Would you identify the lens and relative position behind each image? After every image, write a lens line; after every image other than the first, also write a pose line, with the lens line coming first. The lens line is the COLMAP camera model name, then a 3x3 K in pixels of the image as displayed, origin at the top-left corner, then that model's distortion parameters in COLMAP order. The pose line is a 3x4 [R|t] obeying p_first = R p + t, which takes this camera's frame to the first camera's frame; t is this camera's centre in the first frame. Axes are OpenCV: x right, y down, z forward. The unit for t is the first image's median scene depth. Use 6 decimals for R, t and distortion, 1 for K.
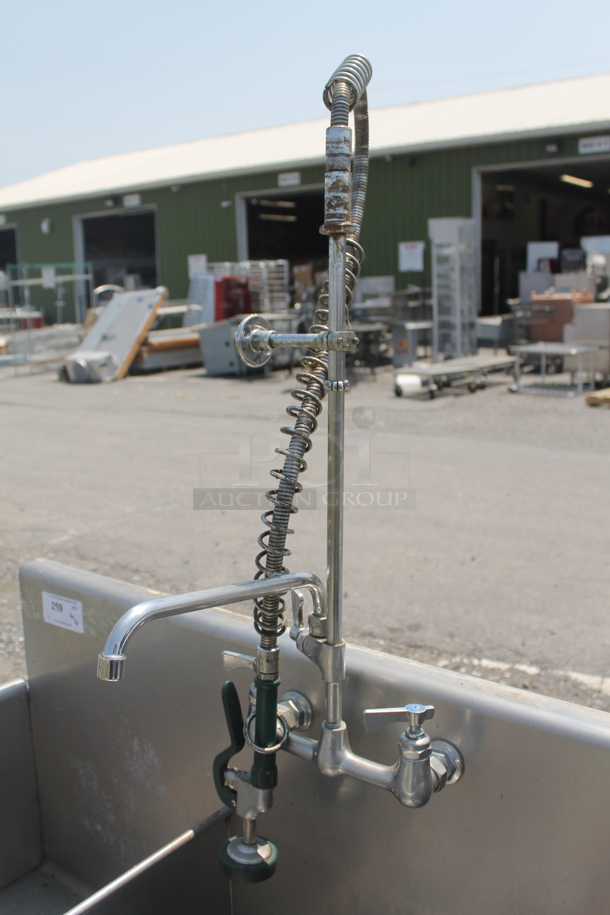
lens RADIAL K [[881.6, 0, 302.7], [0, 881.6, 457.2], [0, 0, 1]] dist [-0.136615, 0.169036]
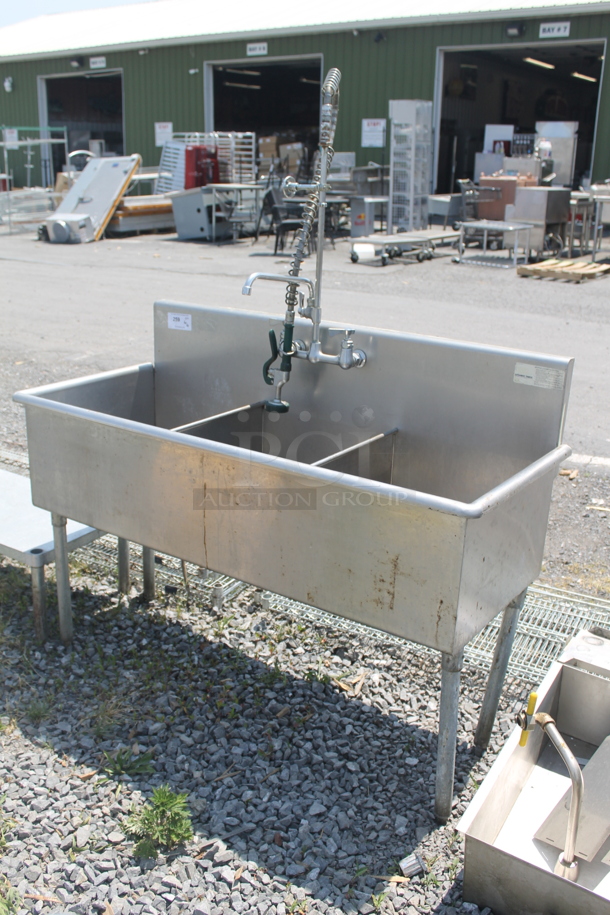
lens RADIAL K [[881.6, 0, 302.7], [0, 881.6, 457.2], [0, 0, 1]] dist [-0.136615, 0.169036]
pose [[0.998183, 0.025377, 0.054645, -0.008990], [-0.032700, 0.989951, 0.137575, 0.019522], [-0.050605, -0.139112, 0.988983, -0.105583]]
